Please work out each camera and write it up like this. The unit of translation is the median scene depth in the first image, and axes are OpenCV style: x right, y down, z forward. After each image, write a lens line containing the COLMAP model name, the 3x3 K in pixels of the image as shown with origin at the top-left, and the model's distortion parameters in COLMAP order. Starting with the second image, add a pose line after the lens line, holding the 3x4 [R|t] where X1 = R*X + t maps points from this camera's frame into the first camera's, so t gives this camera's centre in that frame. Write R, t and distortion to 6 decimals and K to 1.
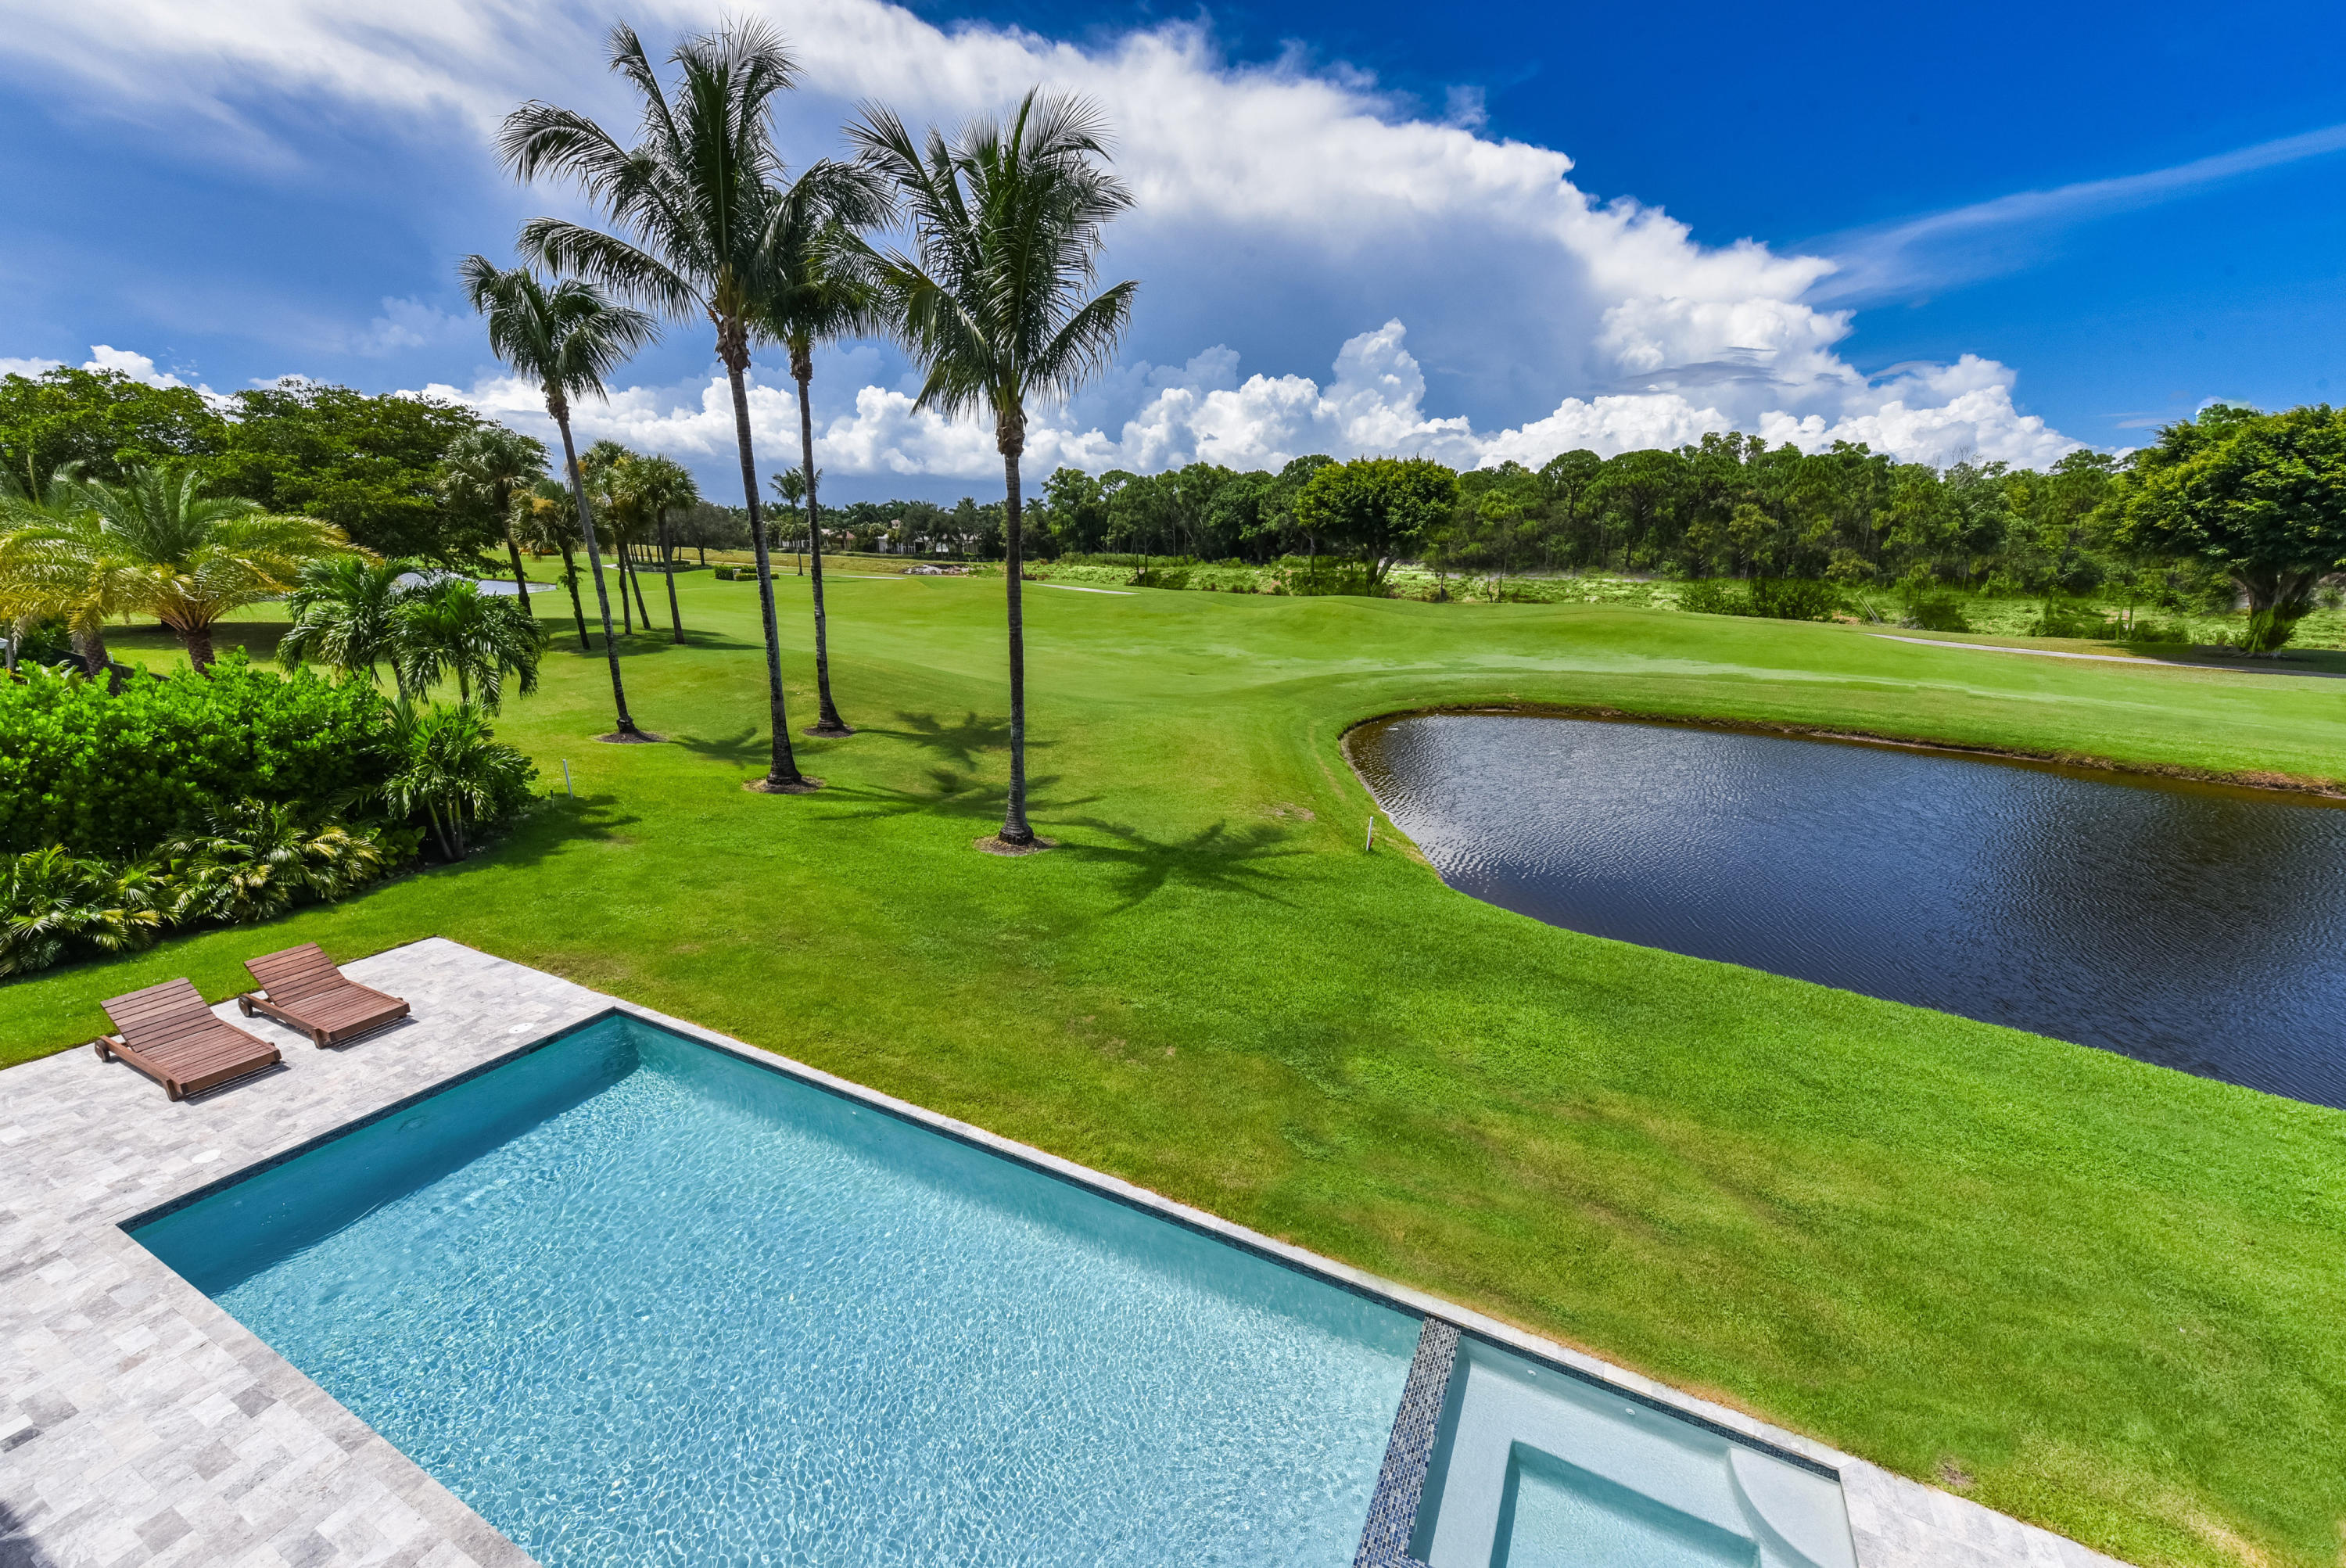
lens RADIAL K [[934.3, 0, 1178.8], [0, 934.3, 791.0], [0, 0, 1]] dist [0.021859, -0.001330]
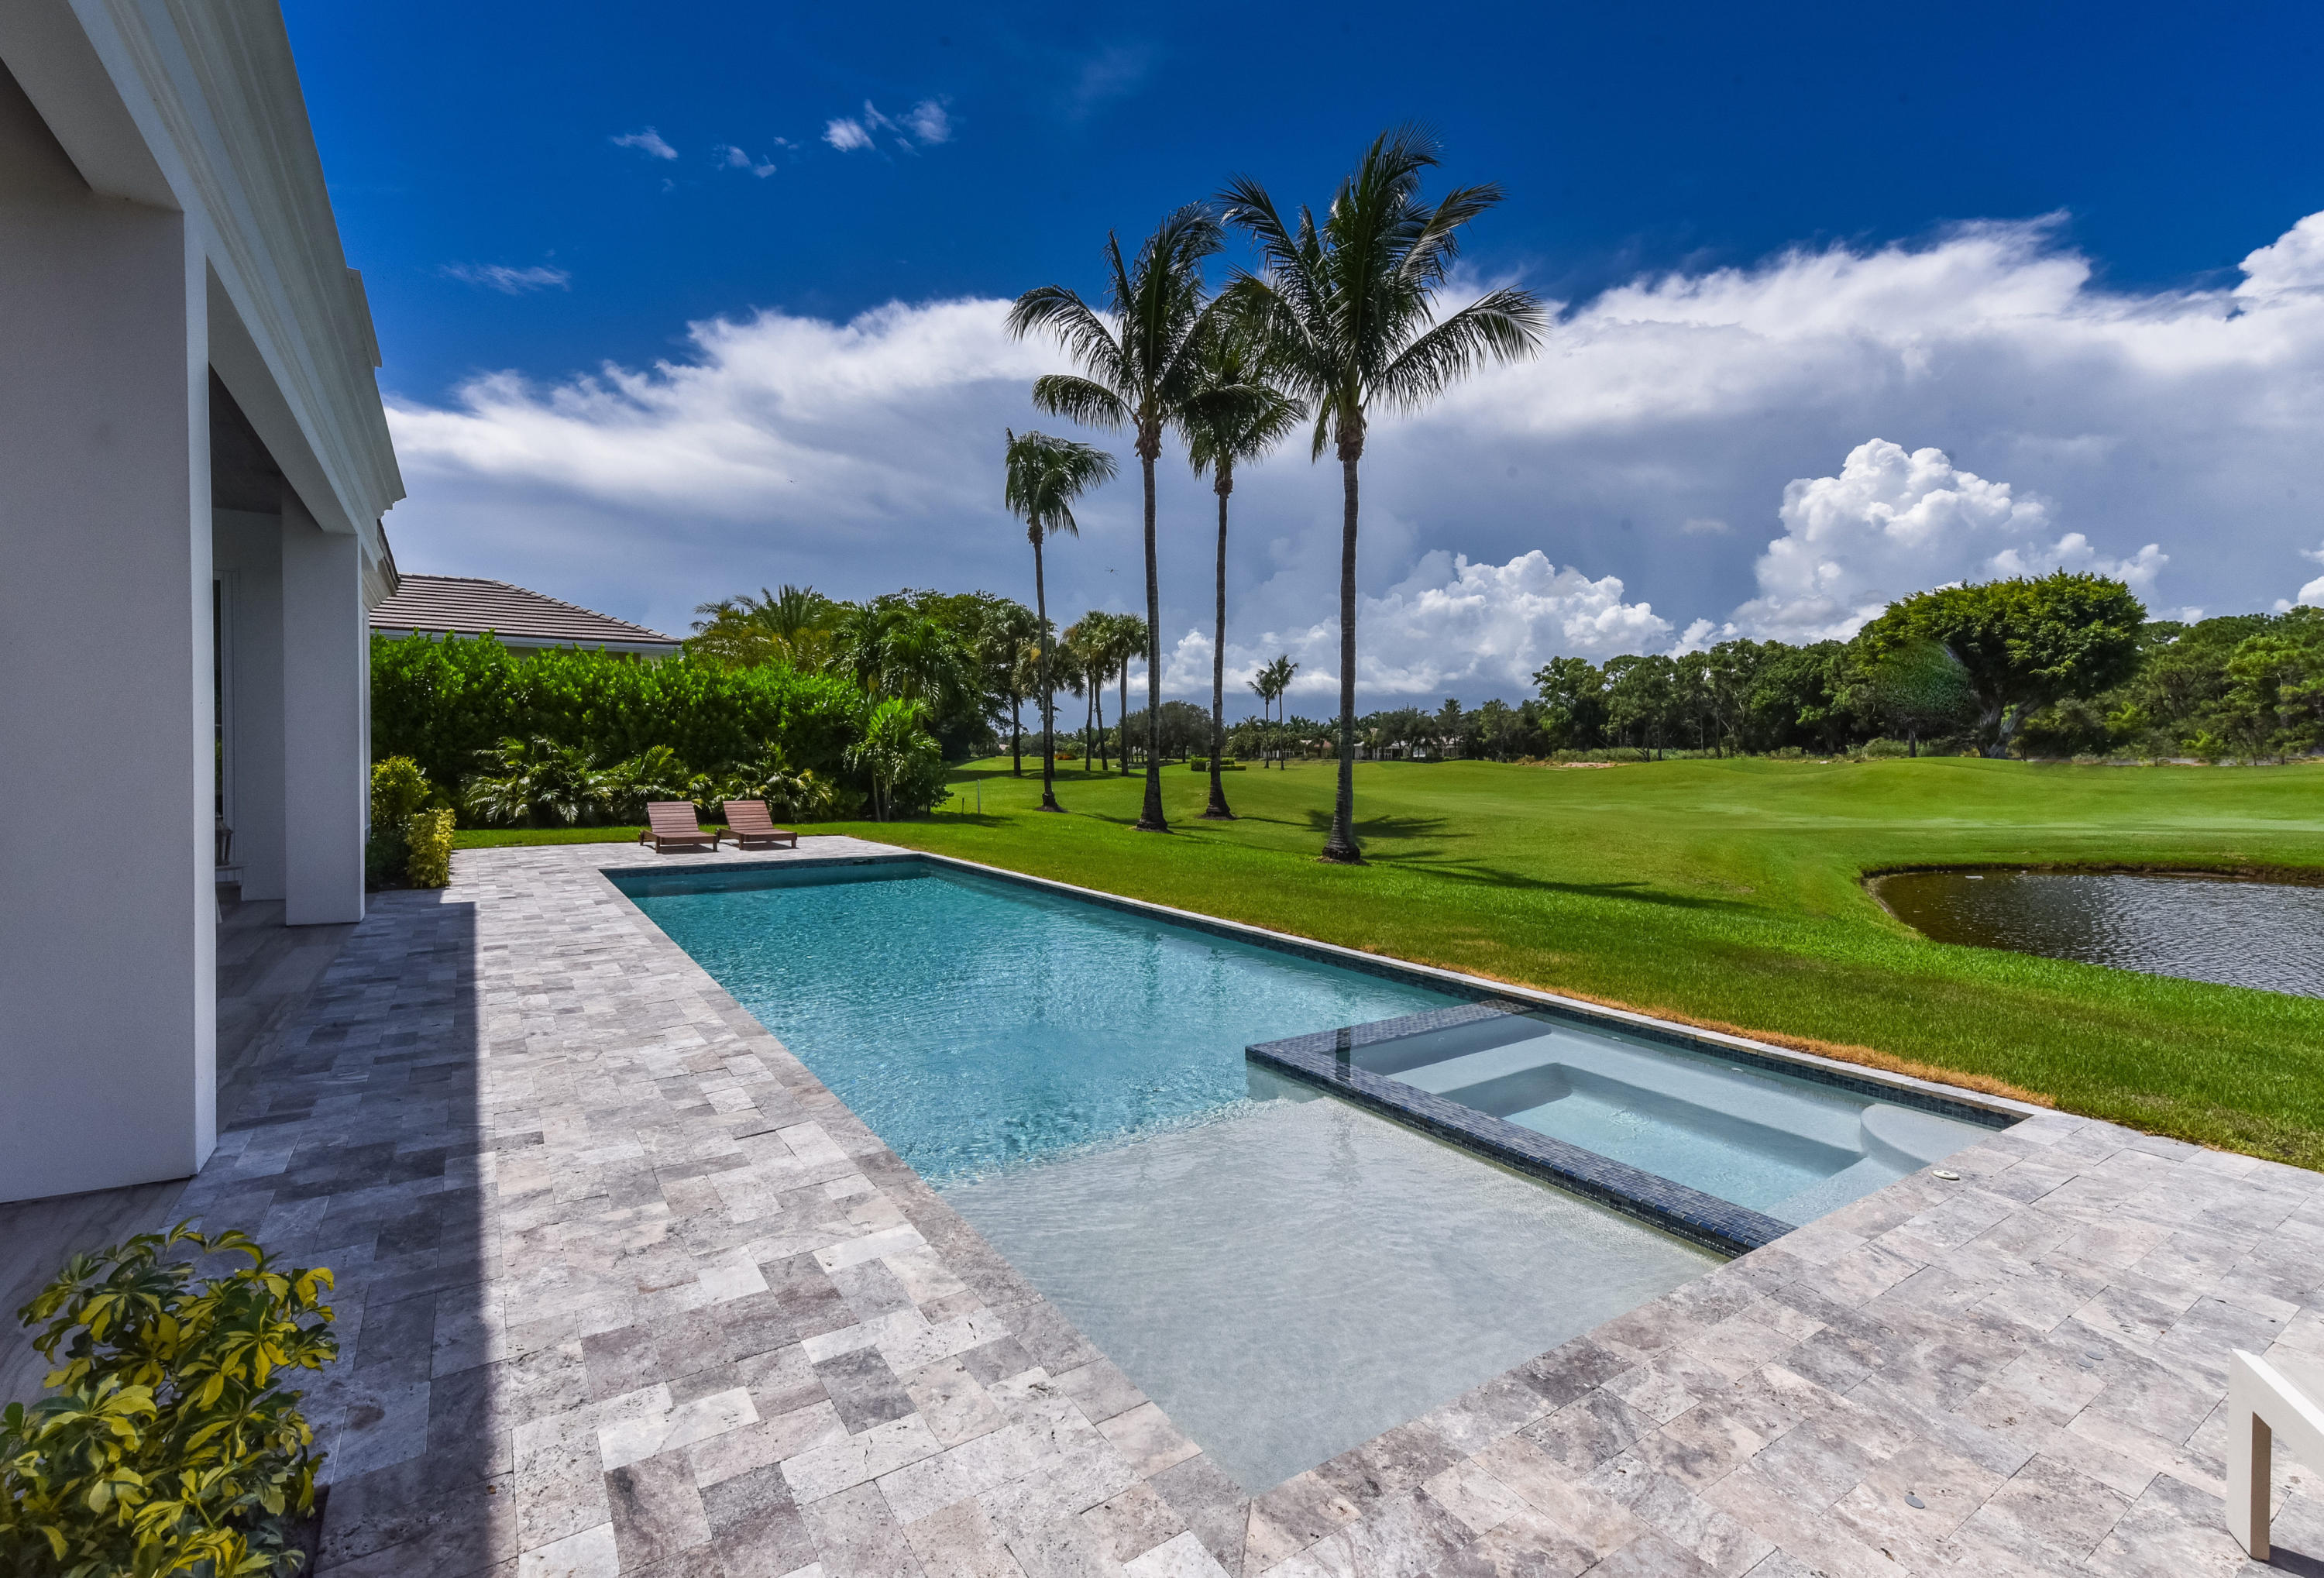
lens RADIAL K [[1036.8, 0, 1103.2], [0, 1036.8, 758.7], [0, 0, 1]] dist [0.011339, 0.003876]
pose [[0.851468, -0.002951, -0.524399, 0.068999], [-0.138825, 0.963039, -0.230831, 0.095388], [0.505698, 0.269345, 0.819587, 0.005922]]
